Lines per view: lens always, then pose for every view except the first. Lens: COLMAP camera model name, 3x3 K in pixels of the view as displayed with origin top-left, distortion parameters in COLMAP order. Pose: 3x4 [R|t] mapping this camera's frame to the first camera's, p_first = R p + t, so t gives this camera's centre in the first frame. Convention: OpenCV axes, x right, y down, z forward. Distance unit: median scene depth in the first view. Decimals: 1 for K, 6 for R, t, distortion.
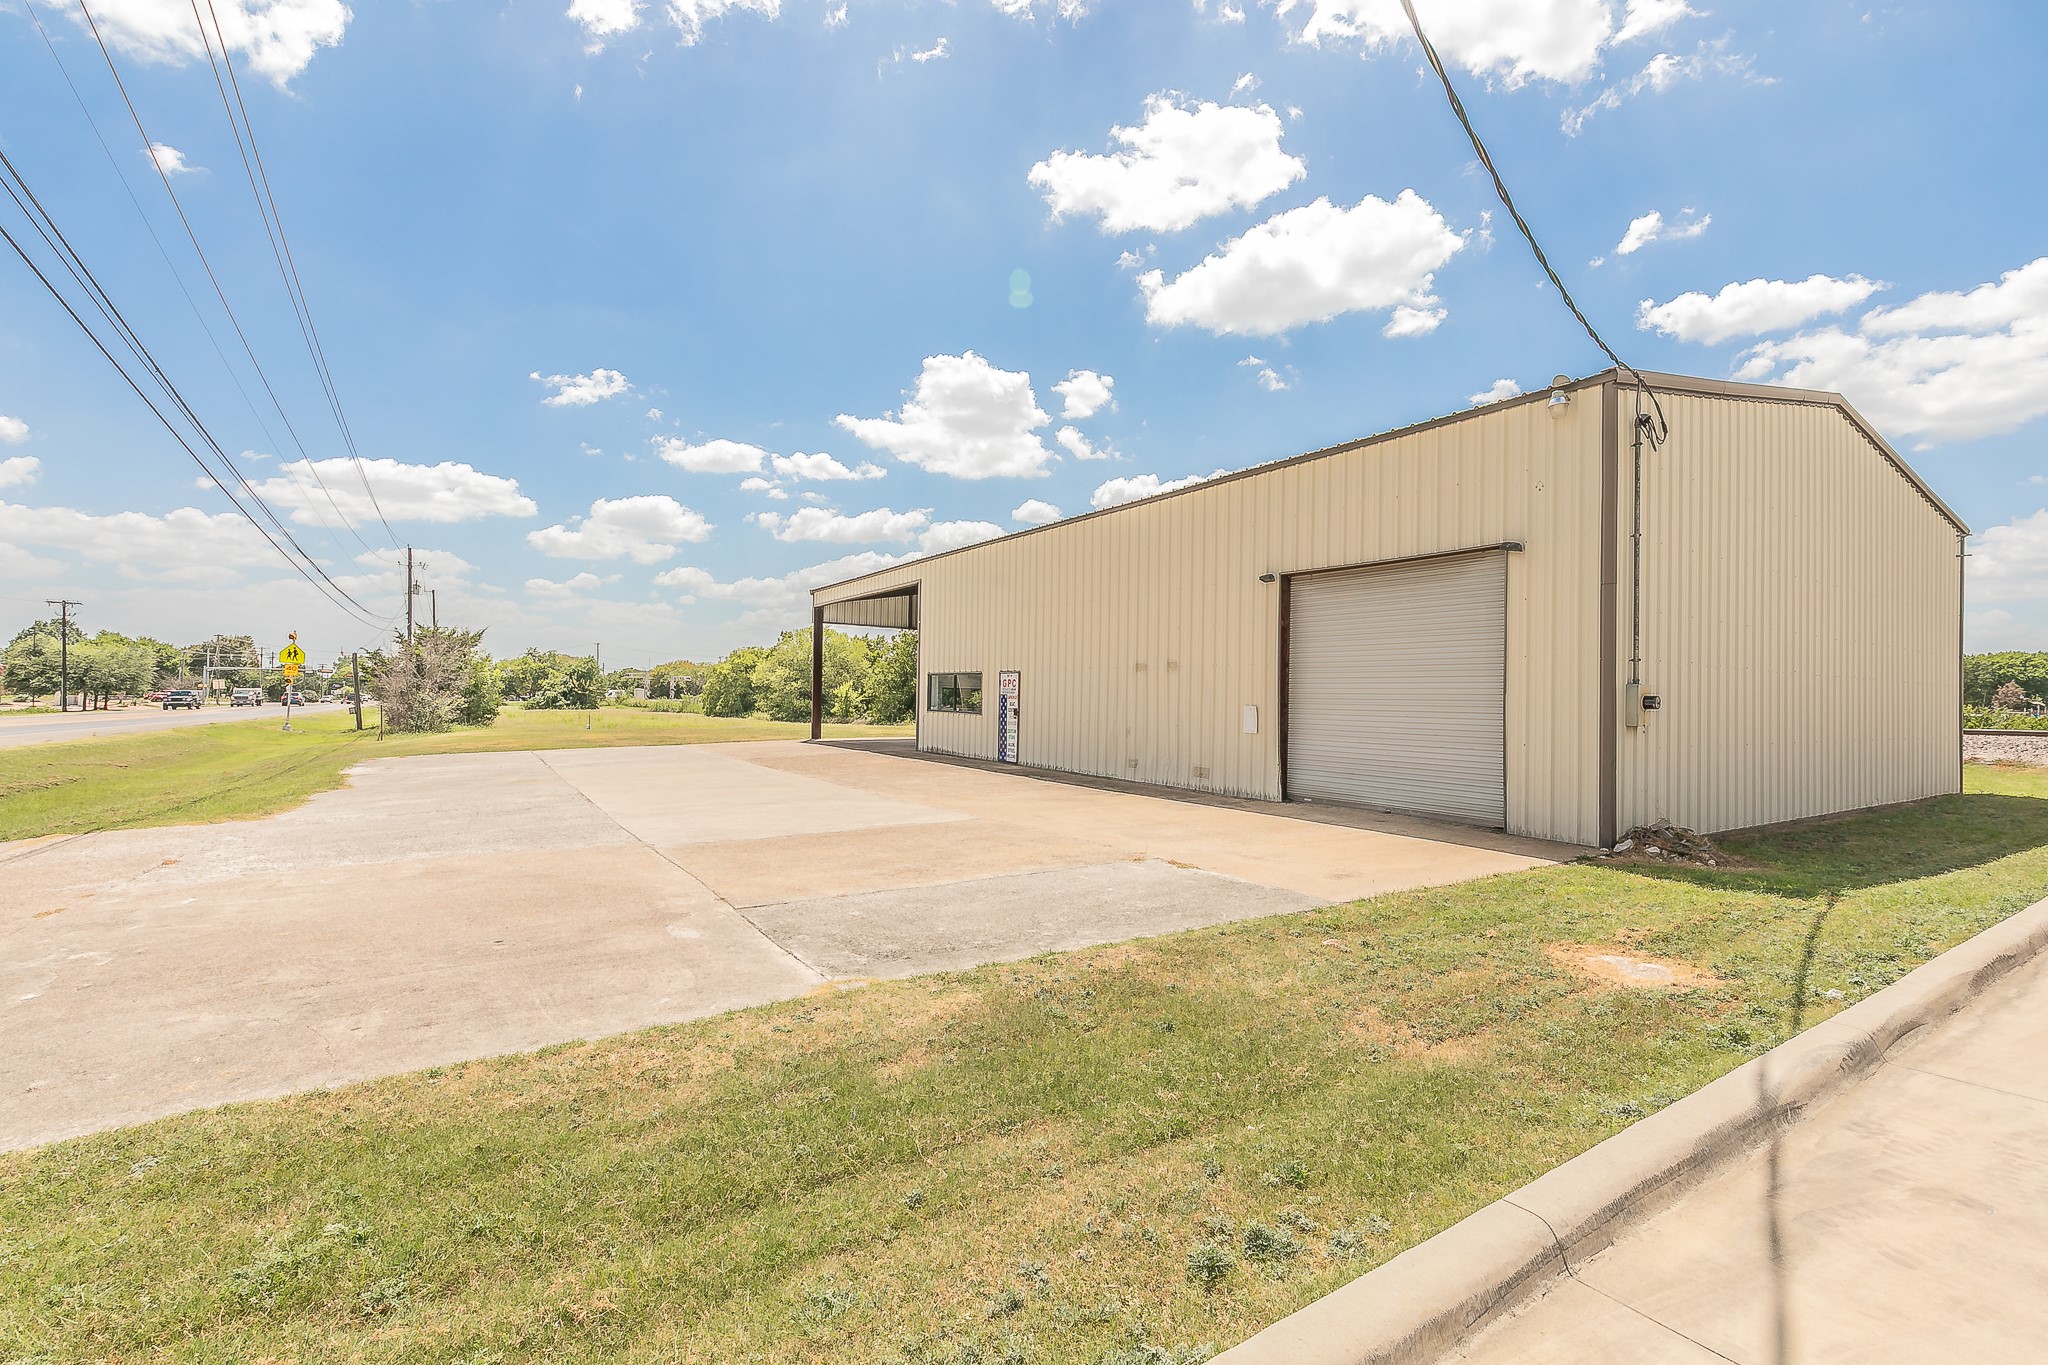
lens RADIAL K [[891.8, 0, 1024.0], [0, 891.8, 682.5], [0, 0, 1]] dist [-0.001656, -0.000308]
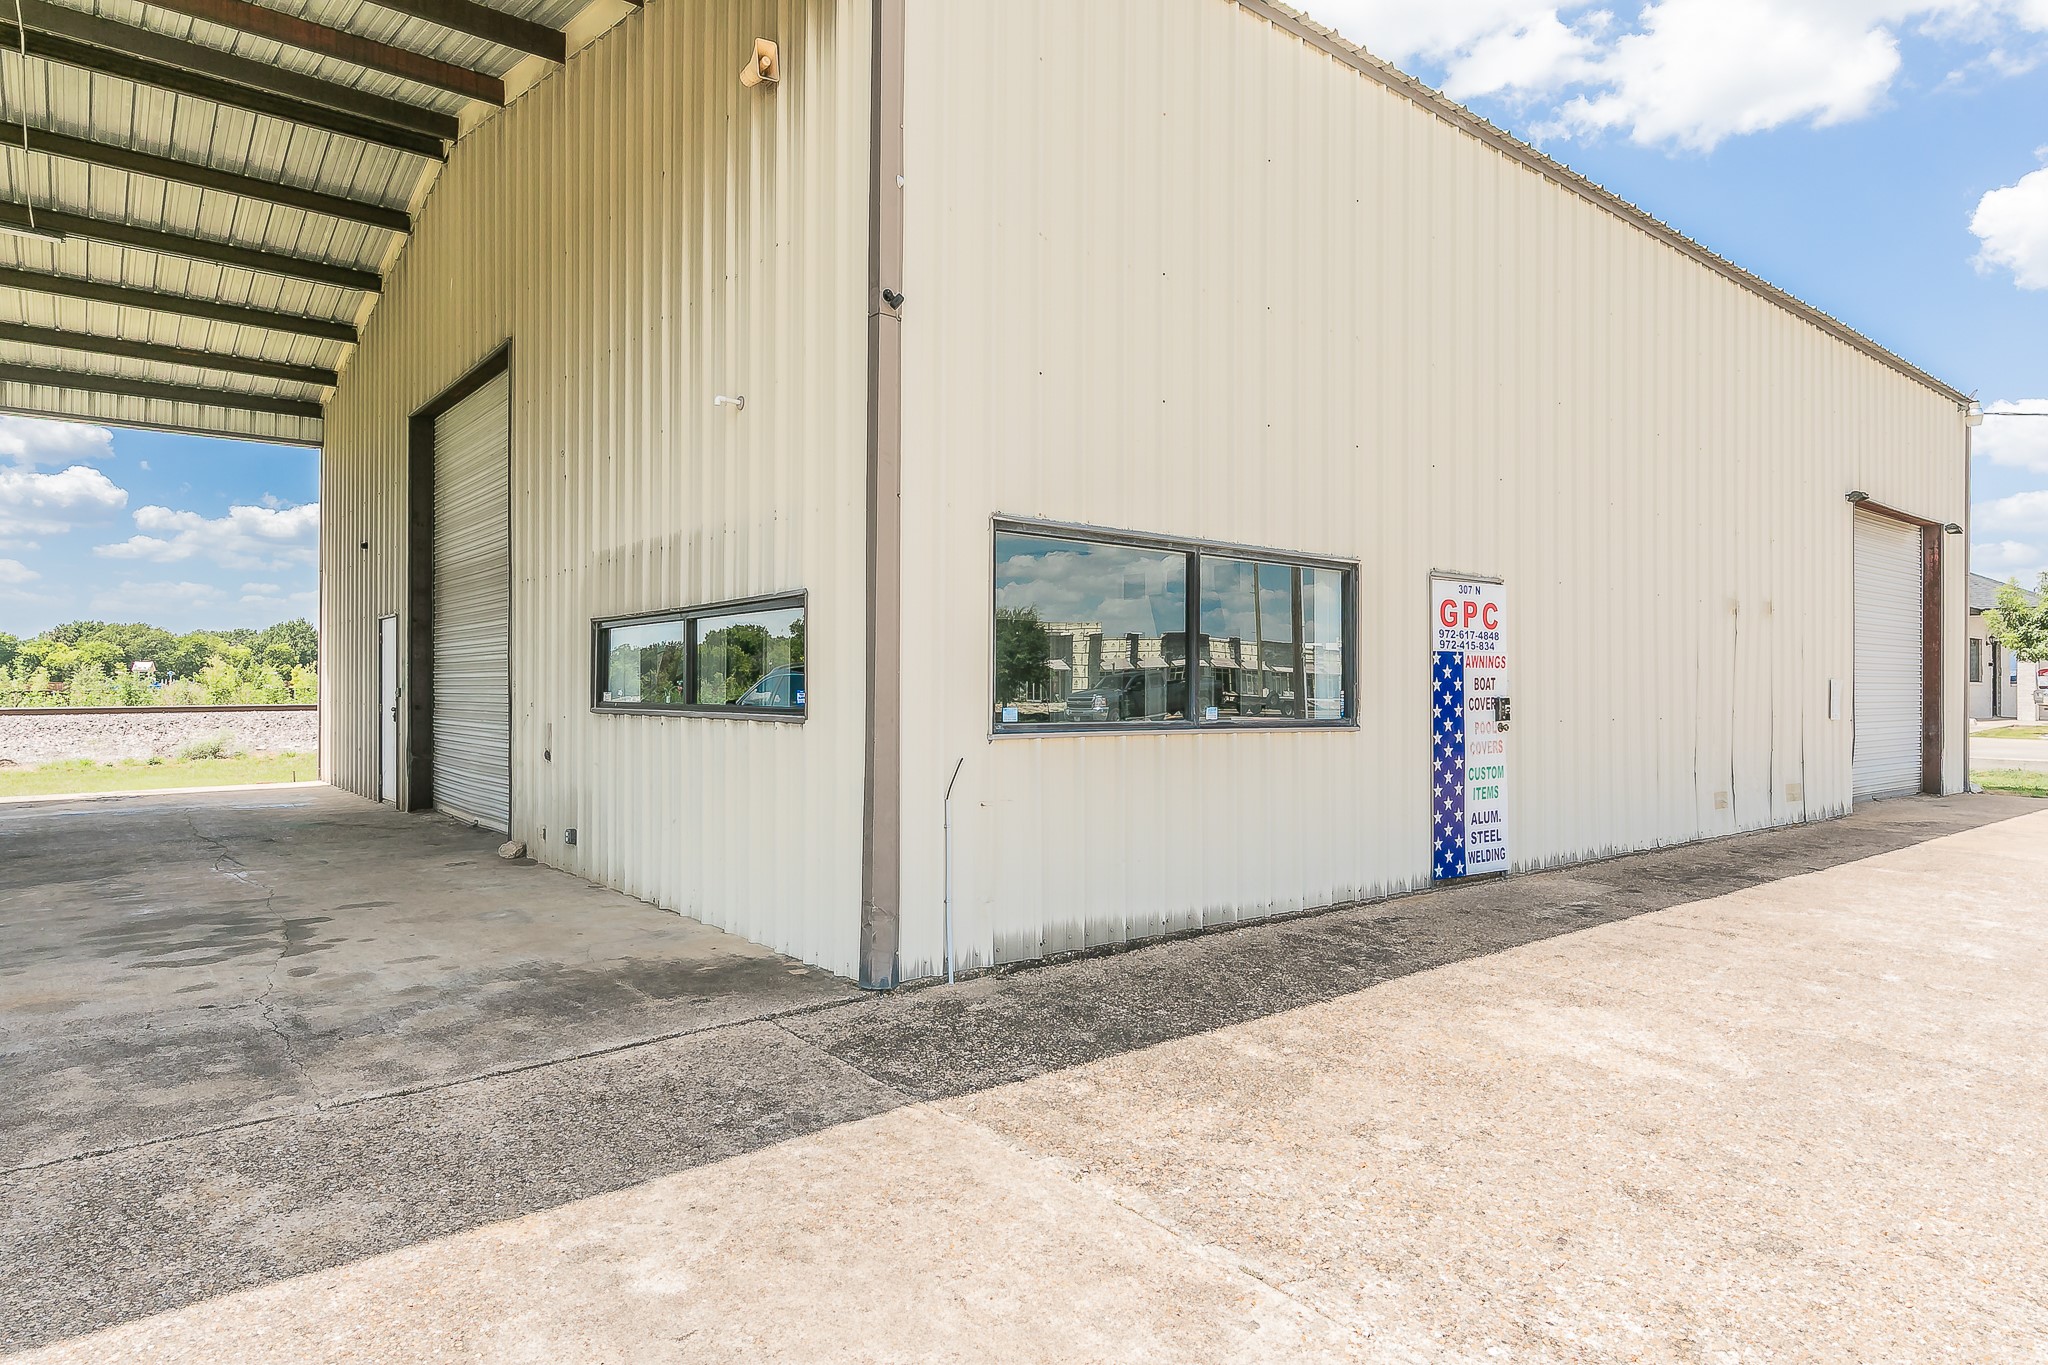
lens RADIAL K [[1178.4, 0, 1024.0], [0, 1178.4, 682.5], [0, 0, 1]] dist [-0.000061, -0.000012]
pose [[-0.095189, -0.004153, 0.995451, -0.392000], [-0.019564, 0.999806, 0.002301, 0.025452], [-0.995267, -0.019256, -0.095252, 1.174204]]
